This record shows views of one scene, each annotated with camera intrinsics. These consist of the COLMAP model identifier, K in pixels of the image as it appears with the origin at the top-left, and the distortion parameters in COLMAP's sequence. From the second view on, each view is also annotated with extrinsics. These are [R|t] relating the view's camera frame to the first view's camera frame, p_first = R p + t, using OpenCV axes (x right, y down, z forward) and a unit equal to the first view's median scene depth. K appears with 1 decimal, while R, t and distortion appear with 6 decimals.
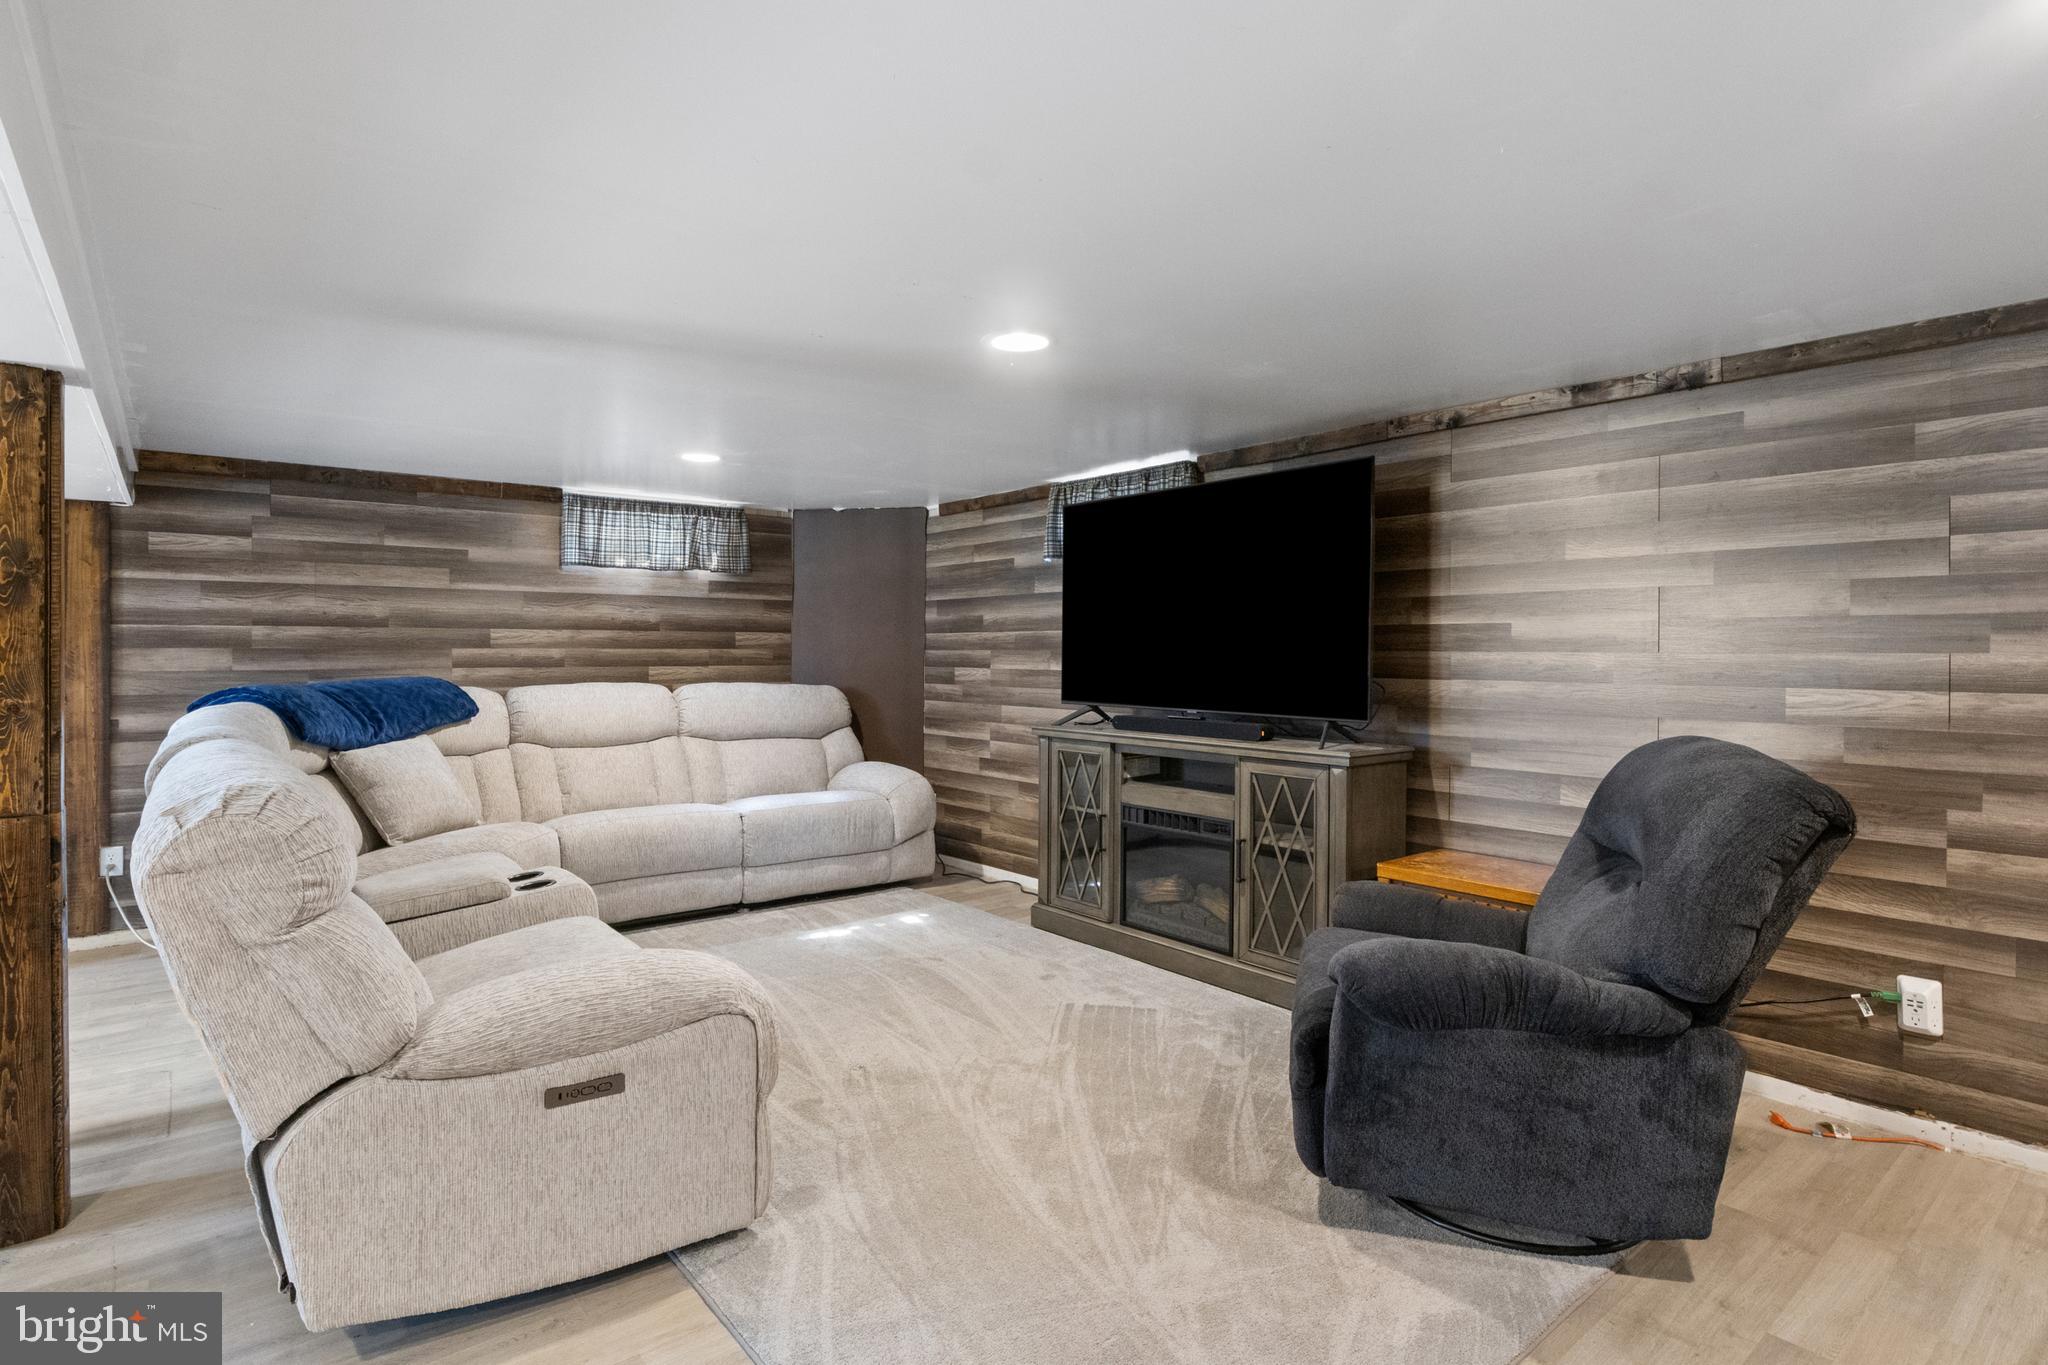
lens RADIAL K [[1025.2, 0, 1021.1], [0, 1025.2, 660.0], [0, 0, 1]] dist [-0.011377, 0.003190]
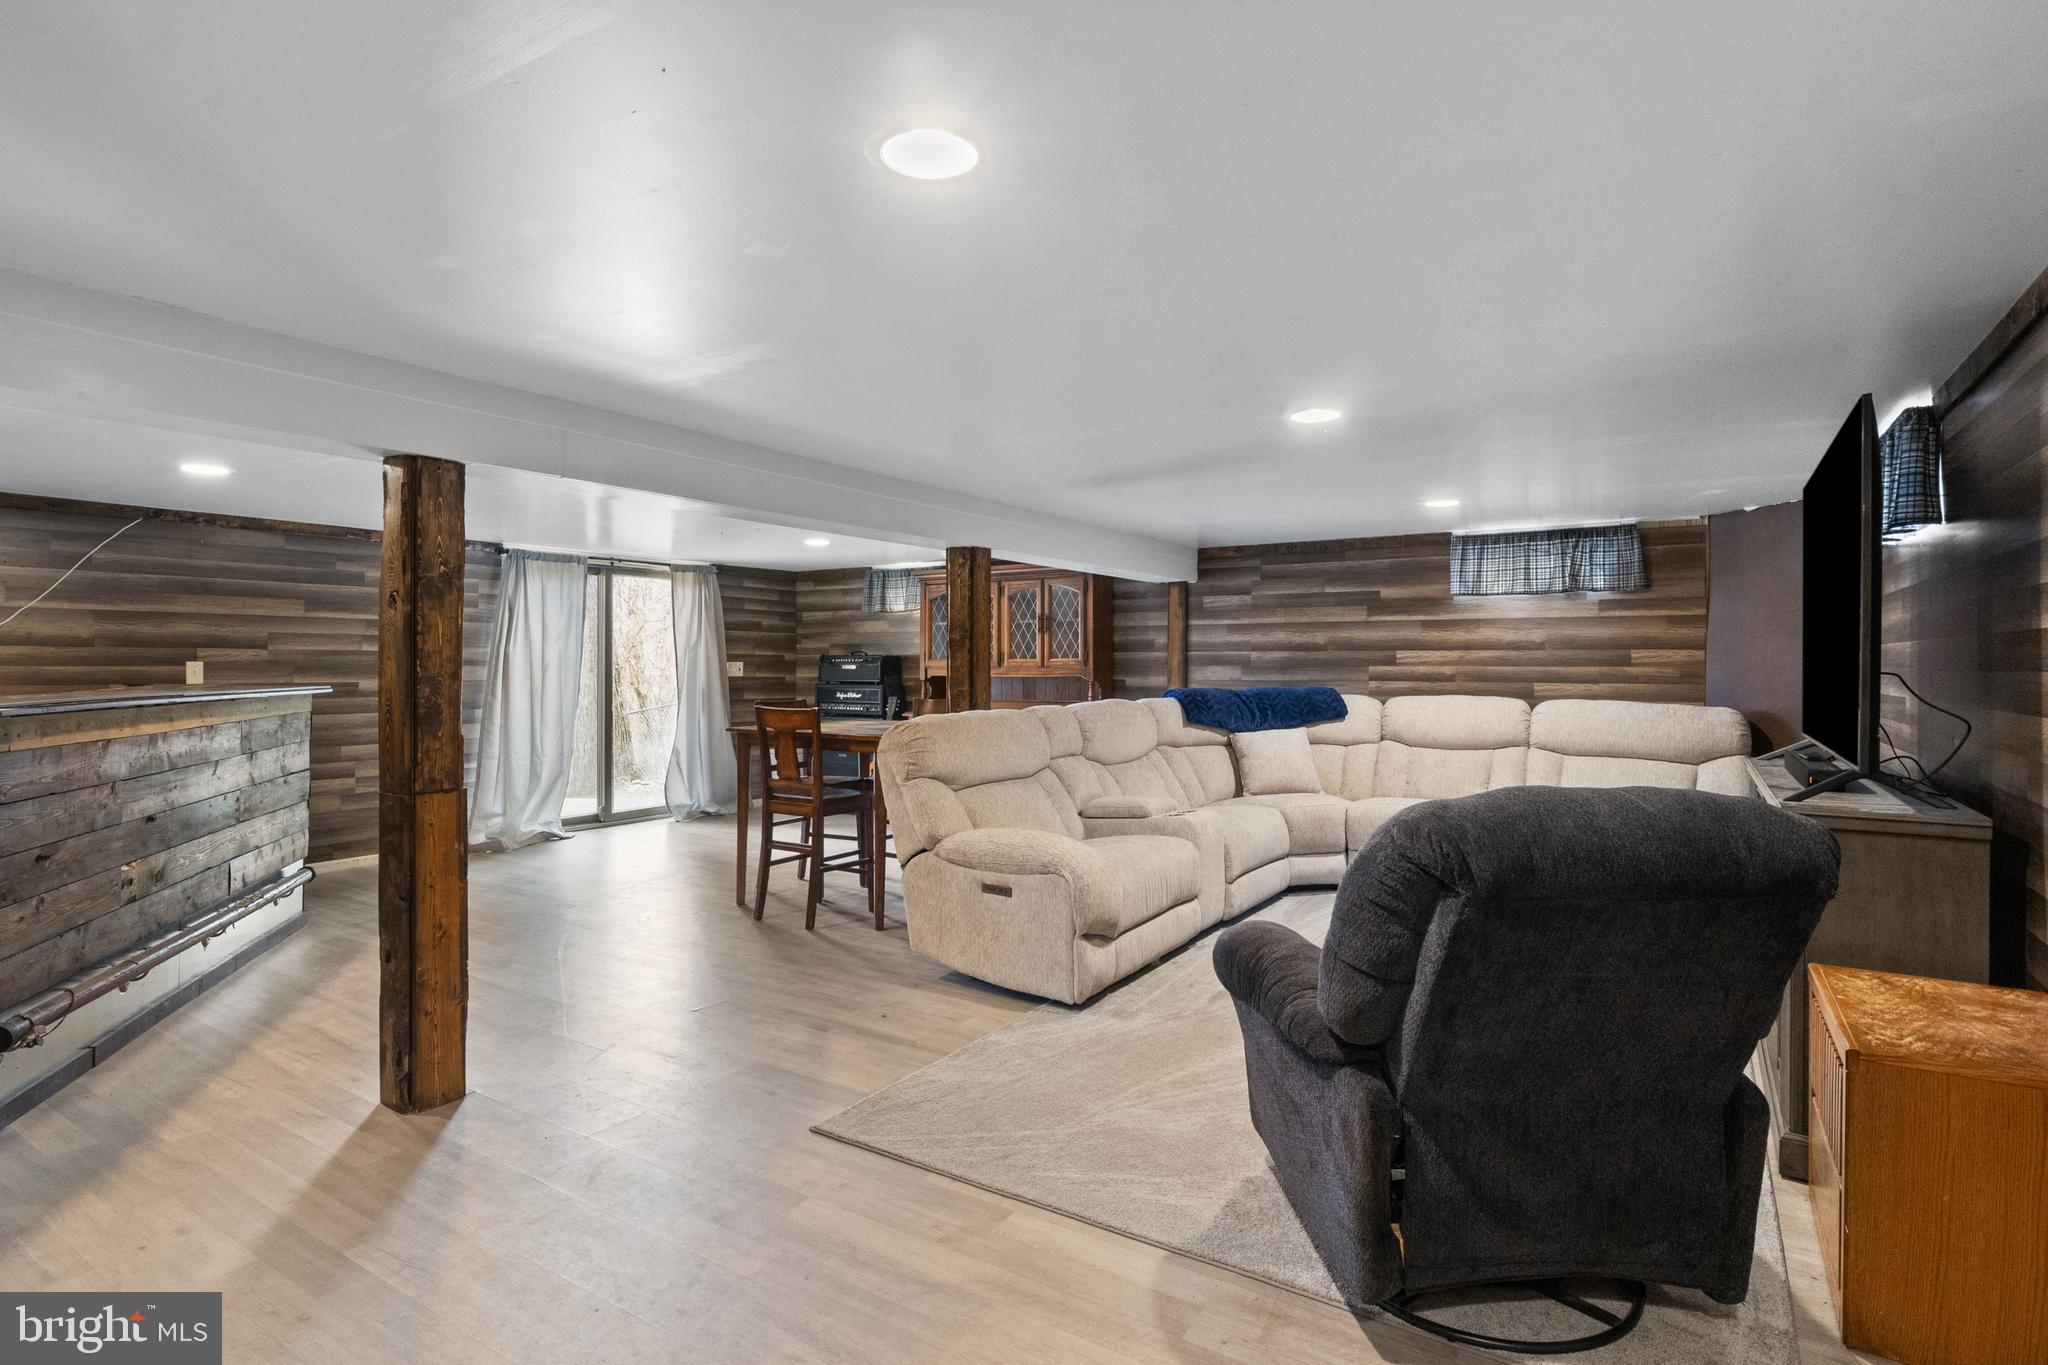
lens RADIAL K [[1025.2, 0, 1012.0], [0, 1025.2, 663.6], [0, 0, 1]] dist [-0.011377, 0.003190]
pose [[0.313235, -0.001803, -0.949674, 0.698456], [-0.010717, 0.999928, -0.005433, -0.003199], [0.949615, 0.011879, 0.313193, 0.189330]]
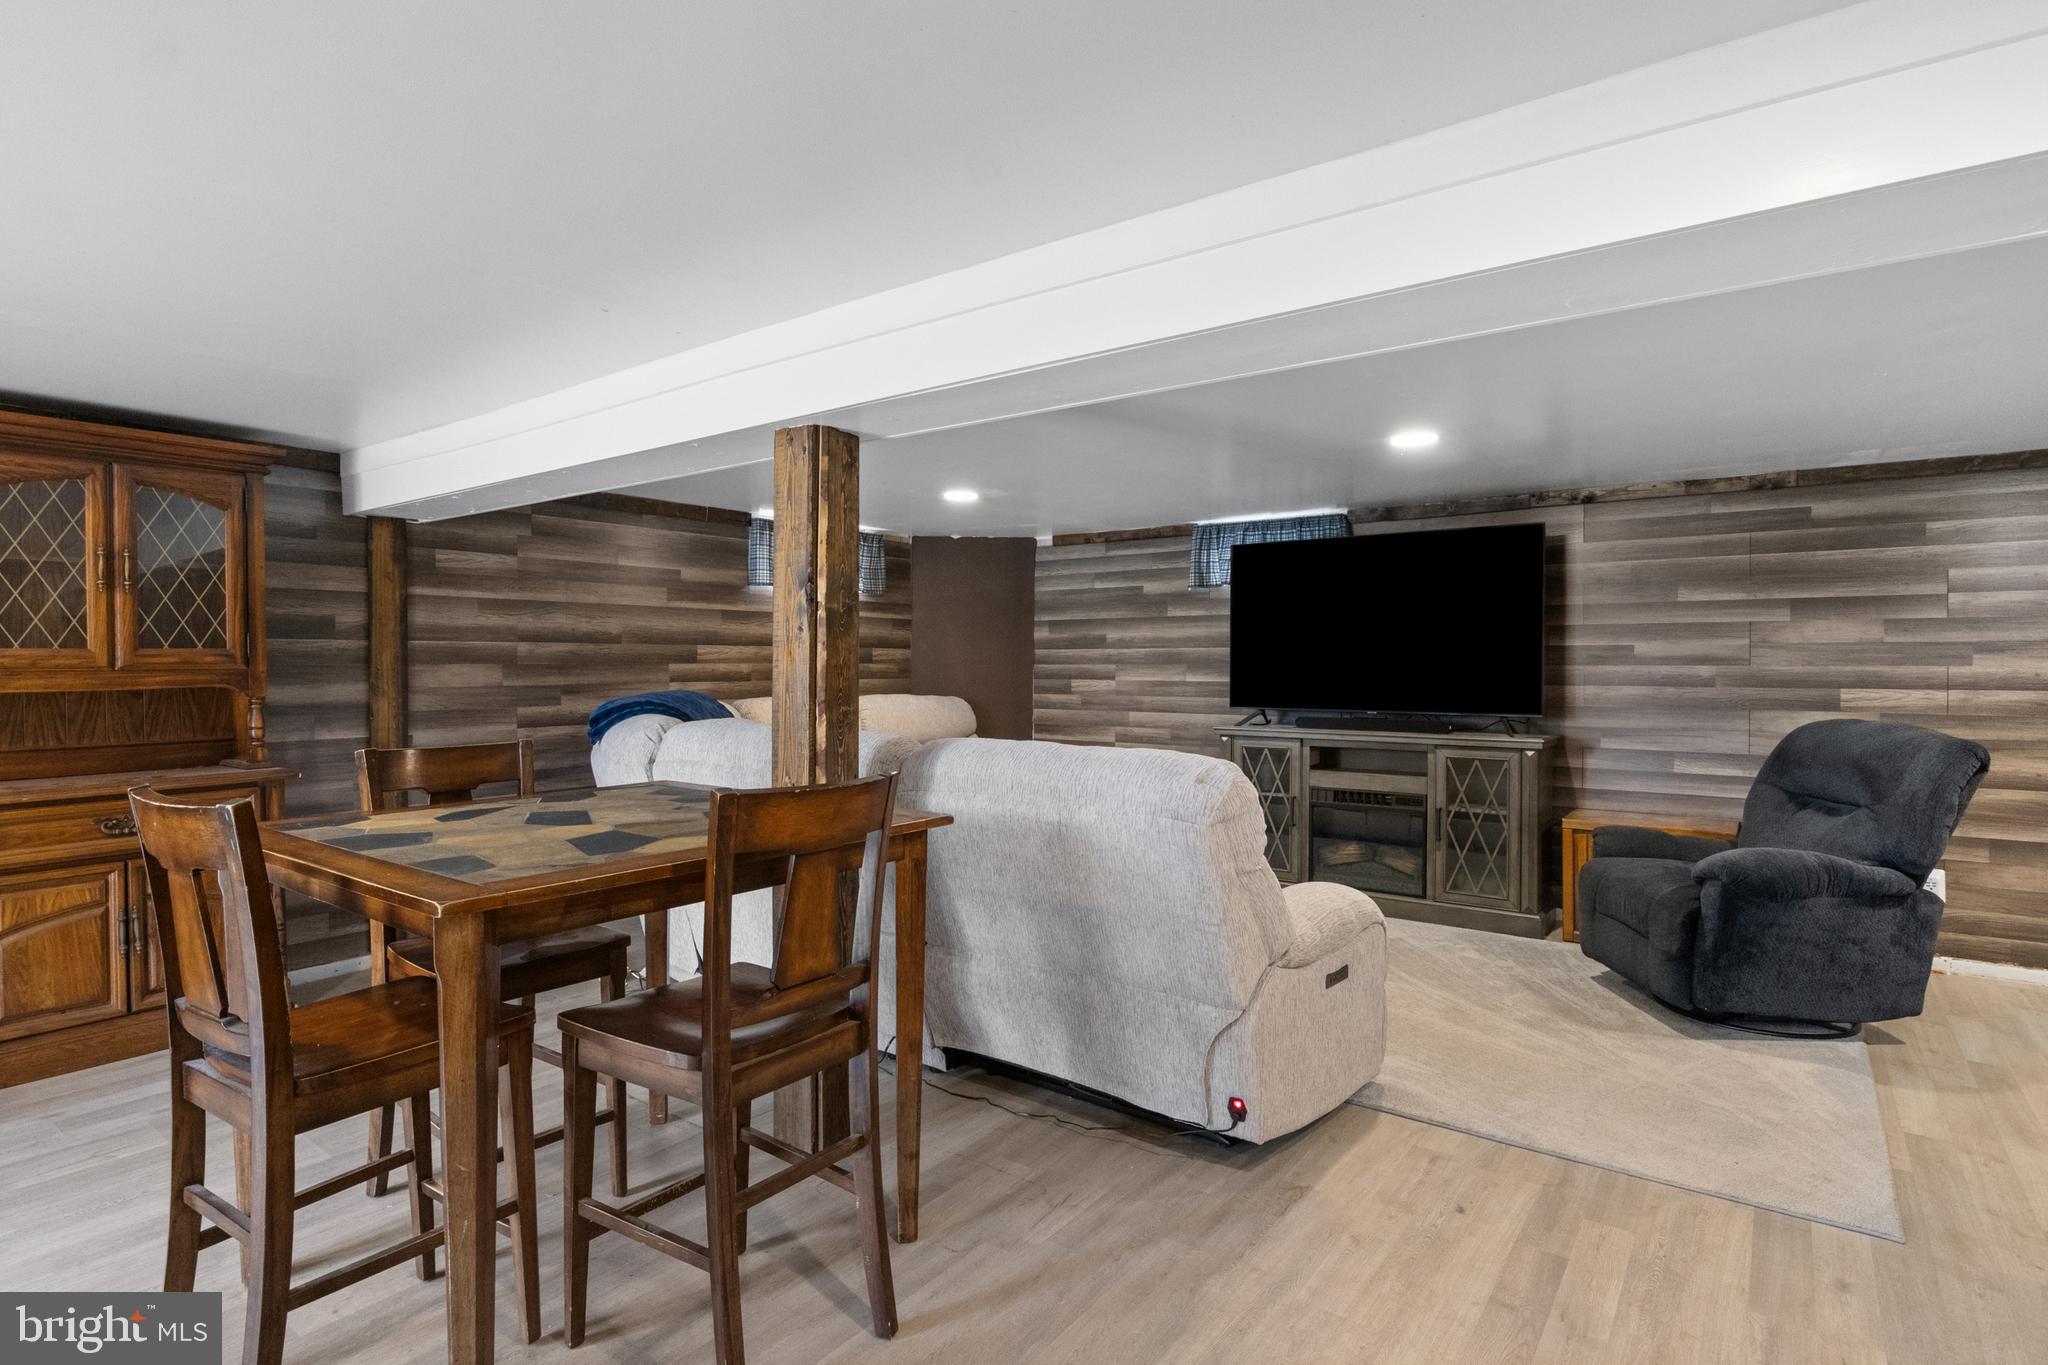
lens RADIAL K [[1025.2, 0, 1014.3], [0, 1025.2, 674.4], [0, 0, 1]] dist [-0.011377, 0.003190]
pose [[0.969915, -0.004265, 0.243406, -0.593603], [0.003863, 0.999990, 0.002130, -0.001581], [-0.243413, -0.001126, 0.969922, -0.132900]]
